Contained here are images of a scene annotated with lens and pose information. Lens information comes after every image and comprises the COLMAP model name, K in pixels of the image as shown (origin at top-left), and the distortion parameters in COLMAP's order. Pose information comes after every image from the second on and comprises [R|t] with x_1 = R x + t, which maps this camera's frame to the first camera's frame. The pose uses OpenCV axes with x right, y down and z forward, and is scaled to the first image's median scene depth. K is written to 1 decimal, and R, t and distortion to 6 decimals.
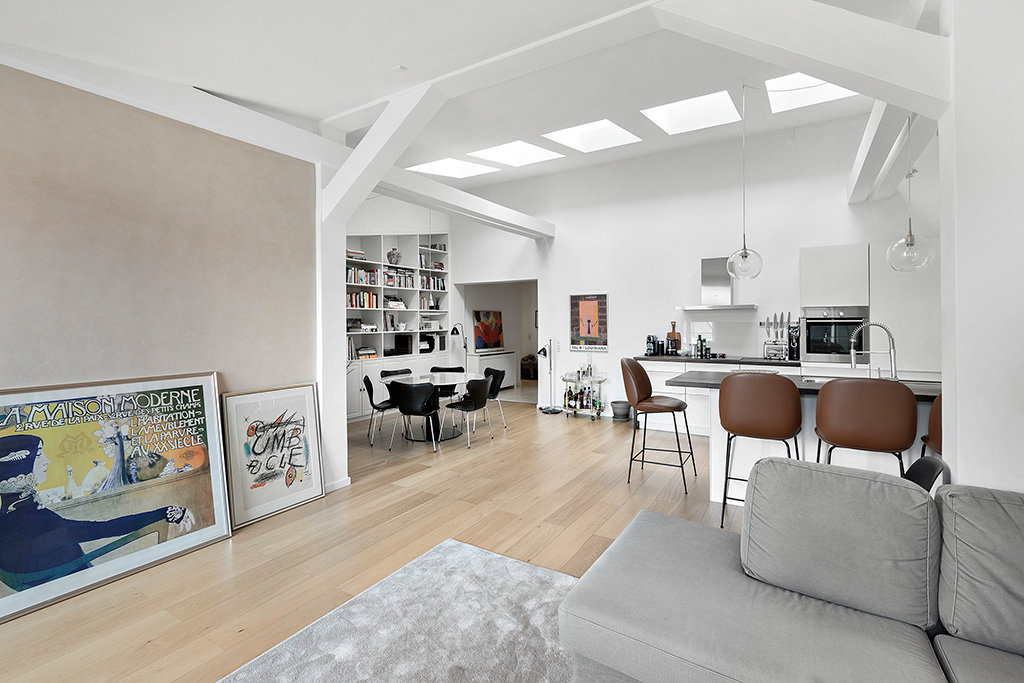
lens RADIAL K [[468.1, 0, 512.0], [0, 468.1, 321.9], [0, 0, 1]] dist [-0.000127, 0.000071]
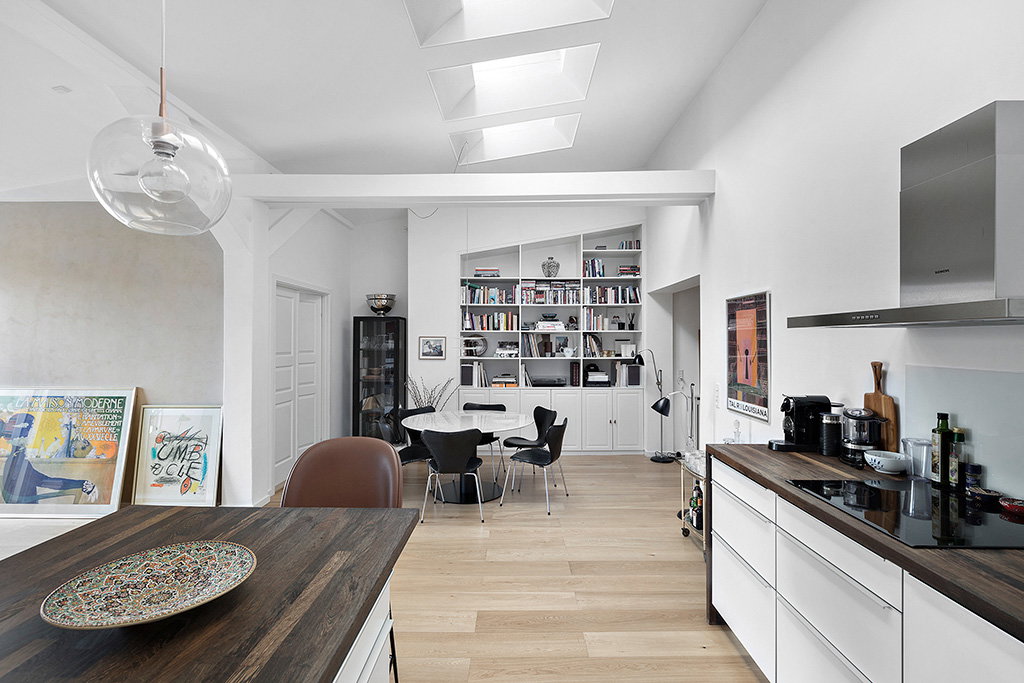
lens RADIAL K [[463.5, 0, 510.5], [0, 463.5, 339.0], [0, 0, 1]] dist [-0.000259, -0.000070]
pose [[0.512668, 0.003702, -0.858579, 0.875959], [-0.003795, 0.999991, 0.002045, -0.029208], [0.858579, 0.002210, 0.512677, 1.088782]]
